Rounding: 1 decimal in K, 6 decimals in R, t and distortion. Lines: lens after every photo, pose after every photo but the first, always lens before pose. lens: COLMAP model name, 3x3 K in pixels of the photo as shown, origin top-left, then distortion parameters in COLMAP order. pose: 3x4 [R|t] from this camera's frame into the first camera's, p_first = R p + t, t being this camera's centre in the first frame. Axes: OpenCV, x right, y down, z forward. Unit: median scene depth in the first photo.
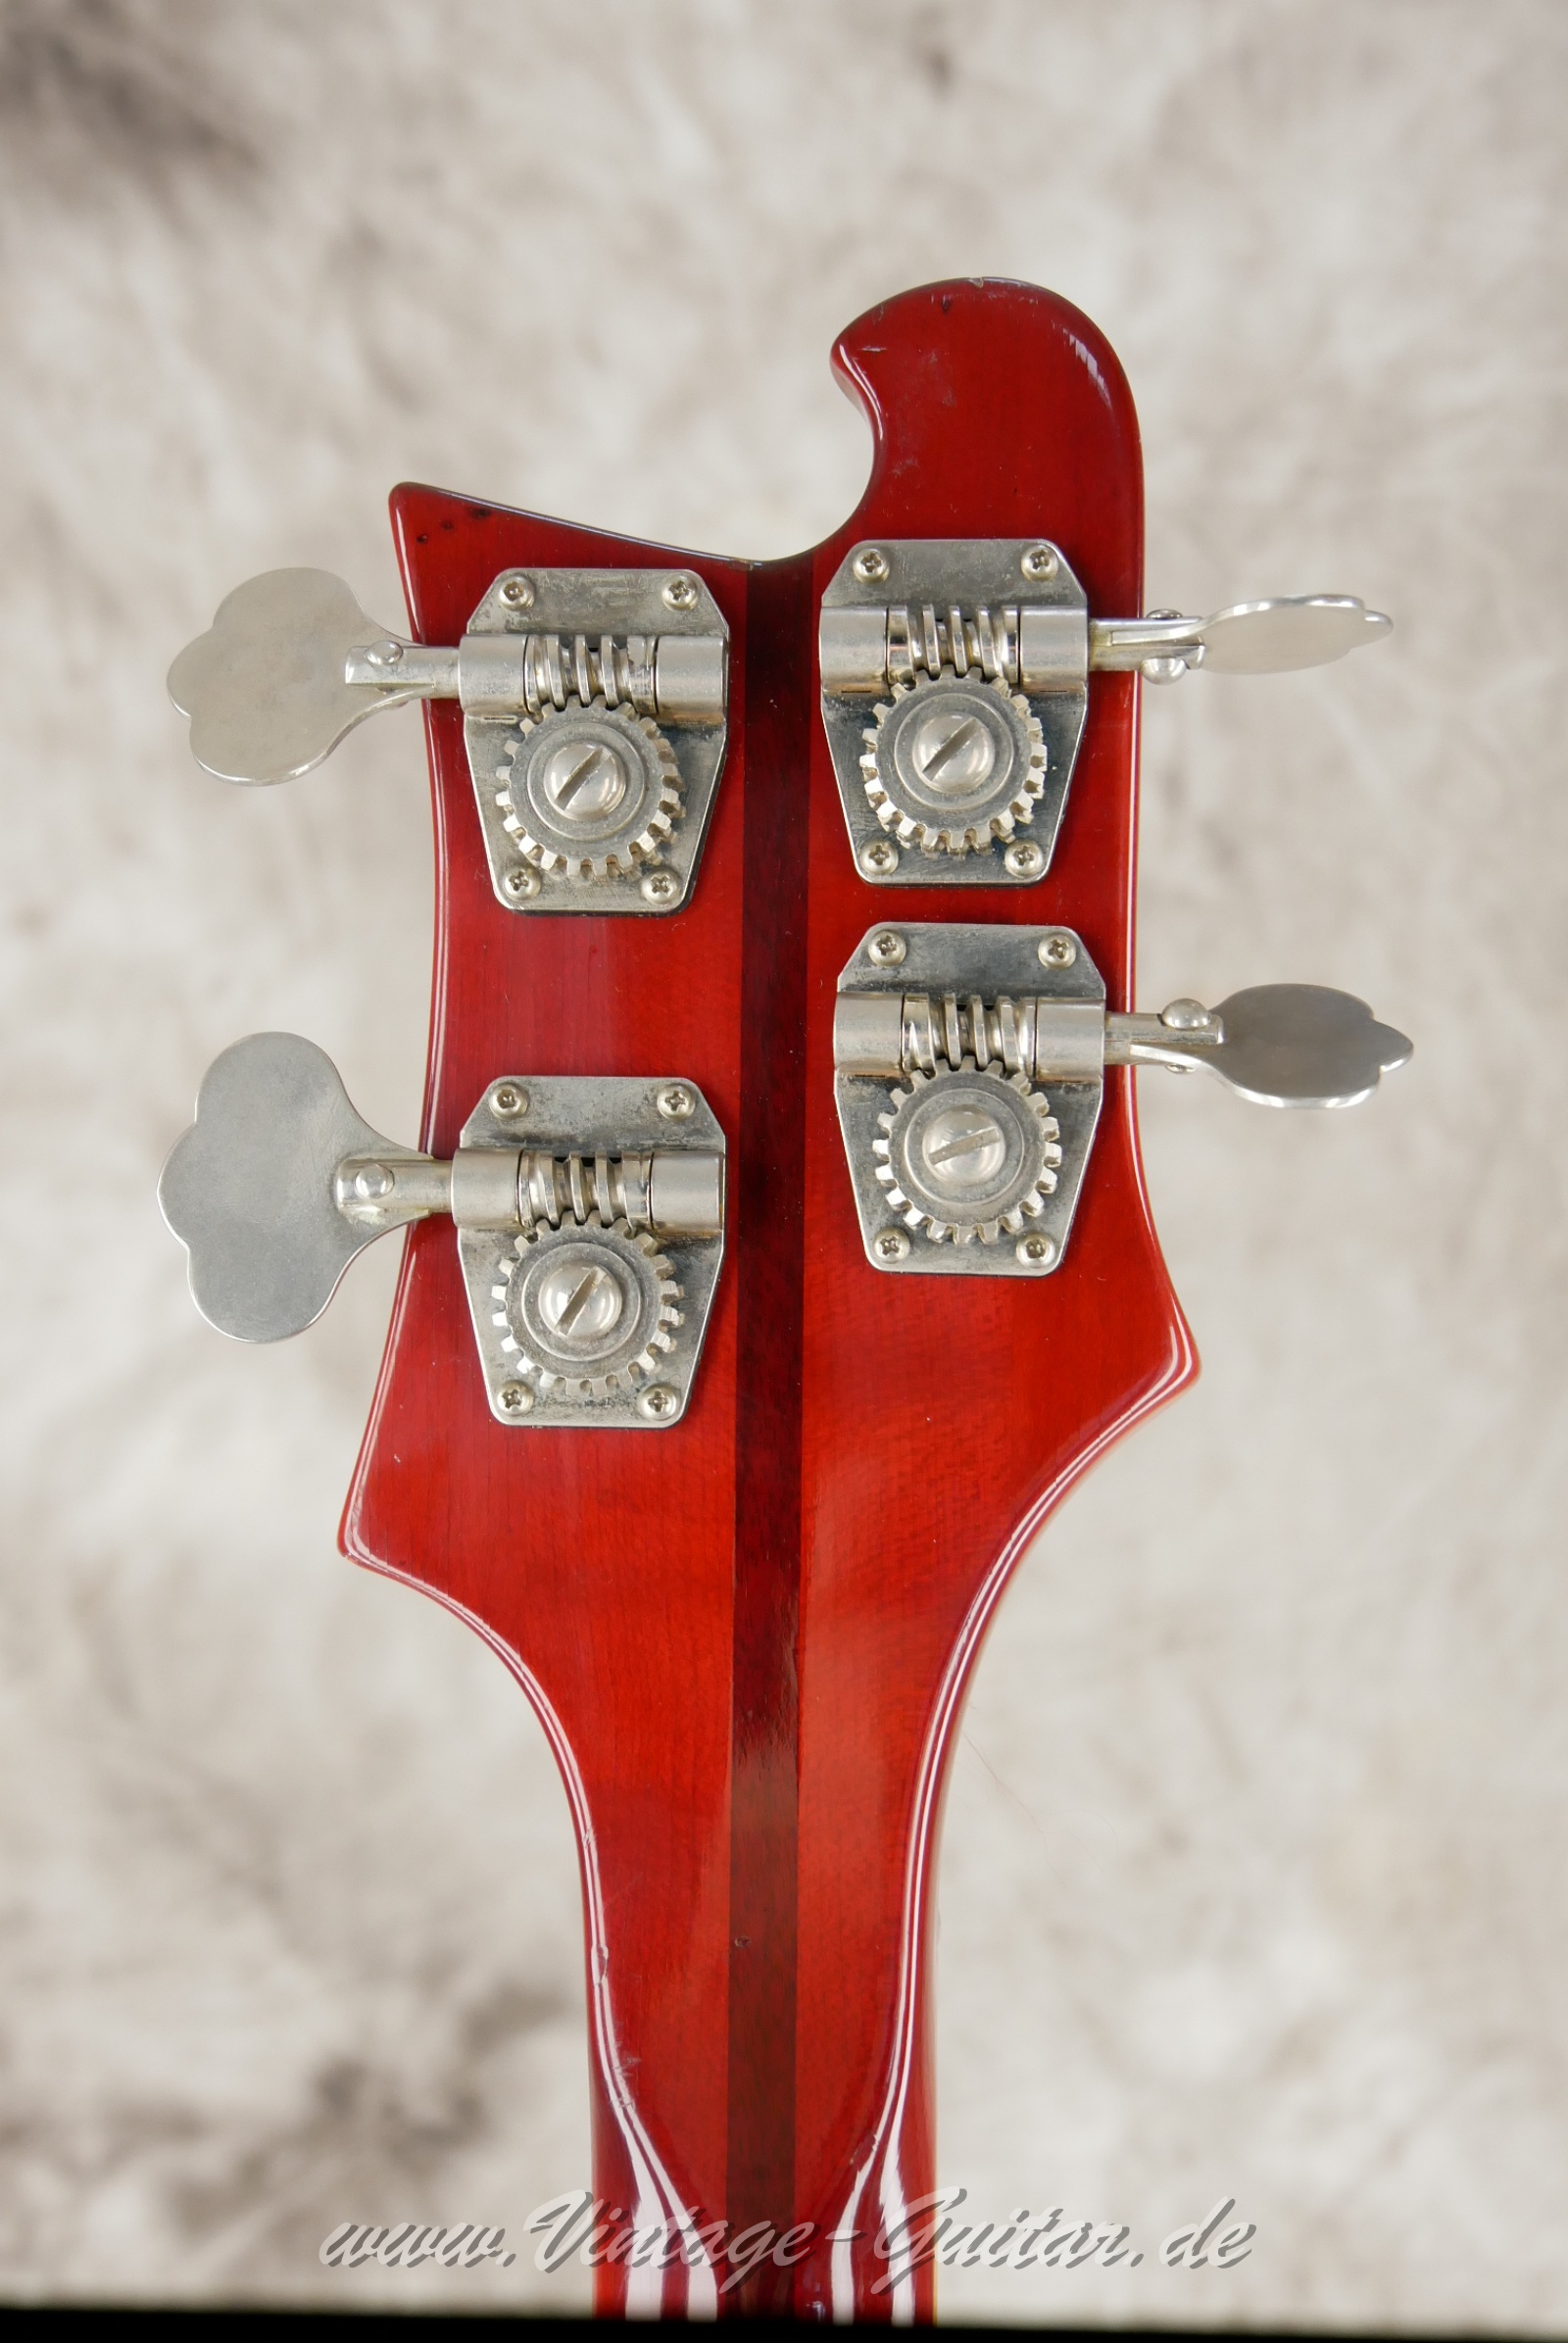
lens RADIAL K [[3674.2, 0, 787.8], [0, 3674.2, 1184.5], [0, 0, 1]] dist [0.014571, 0.000000]
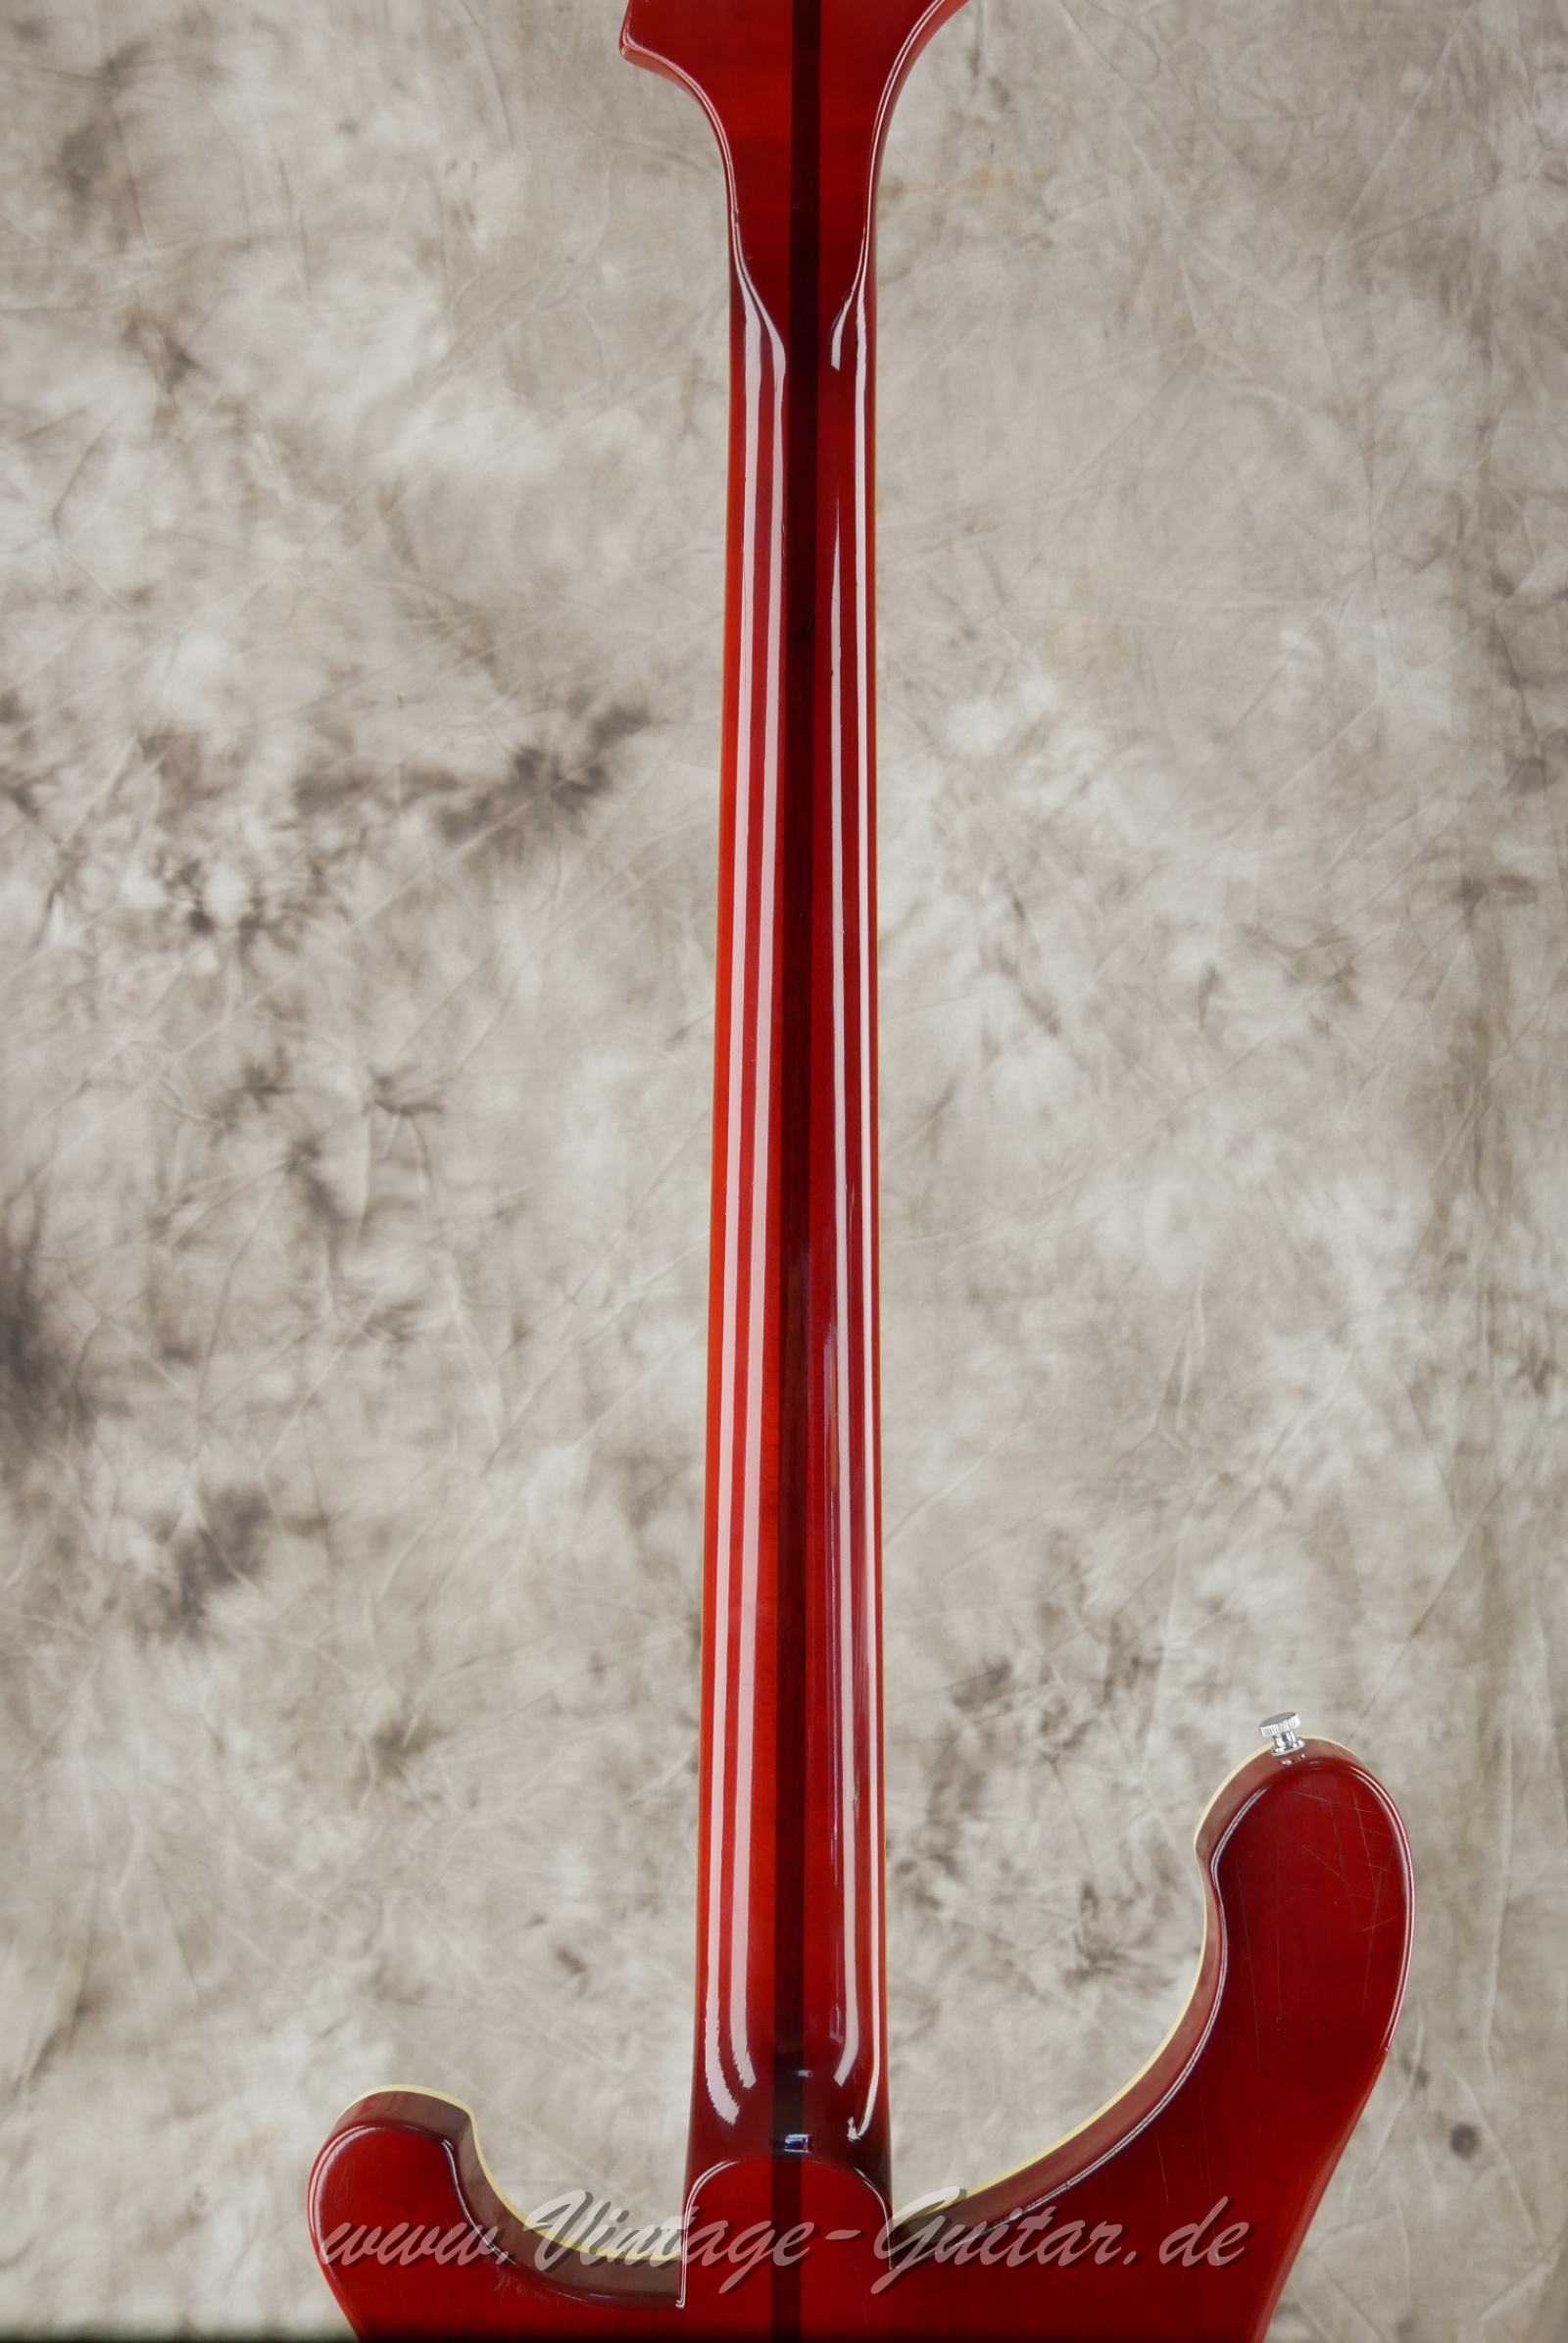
lens RADIAL K [[2552.0, 0, 772.6], [0, 2552.0, 1141.2], [0, 0, 1]] dist [0.010623, 0.000000]
pose [[0.999492, -0.003188, 0.031723, -0.038638], [-0.000257, 0.994148, 0.108023, 0.297272], [-0.031881, -0.107976, 0.993642, -0.326859]]
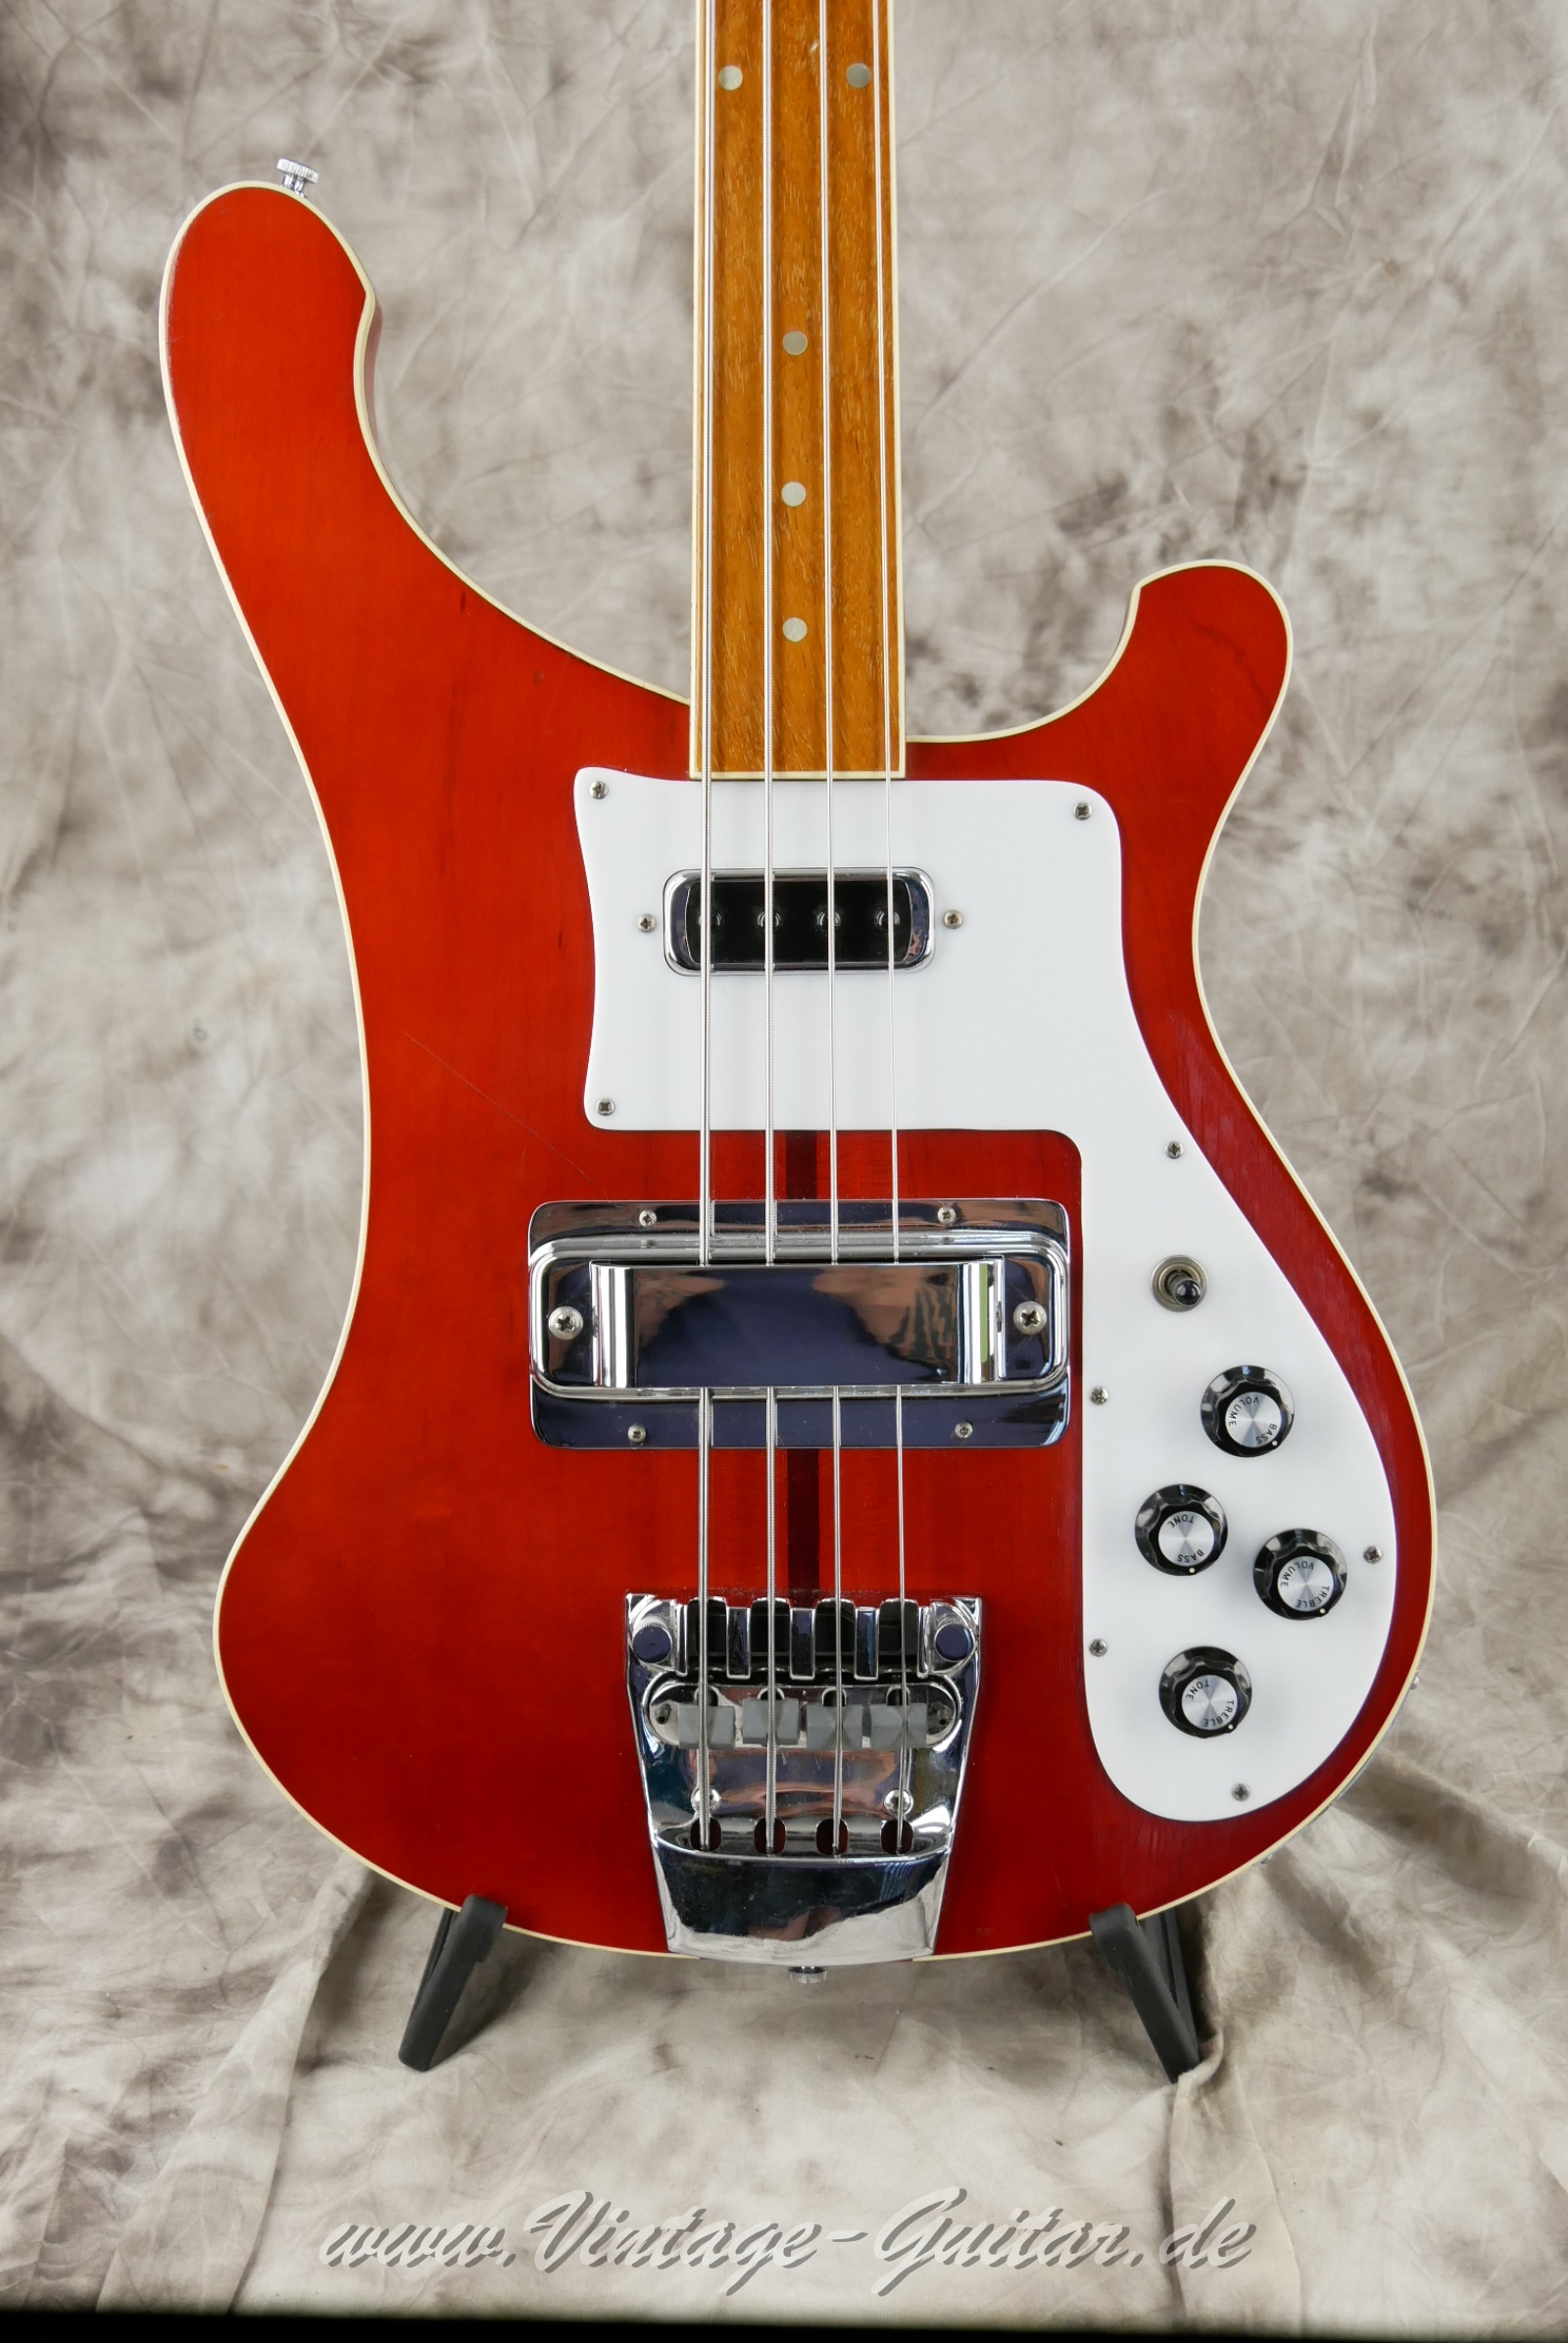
lens RADIAL K [[3291.8, 0, 790.8], [0, 3291.8, 1118.5], [0, 0, 1]] dist [-0.008789, 0.000000]
pose [[0.999769, 0.017959, -0.011817, -0.001900], [-0.013697, 0.955778, 0.293771, 0.547410], [0.016570, -0.293541, 0.955803, -0.524008]]
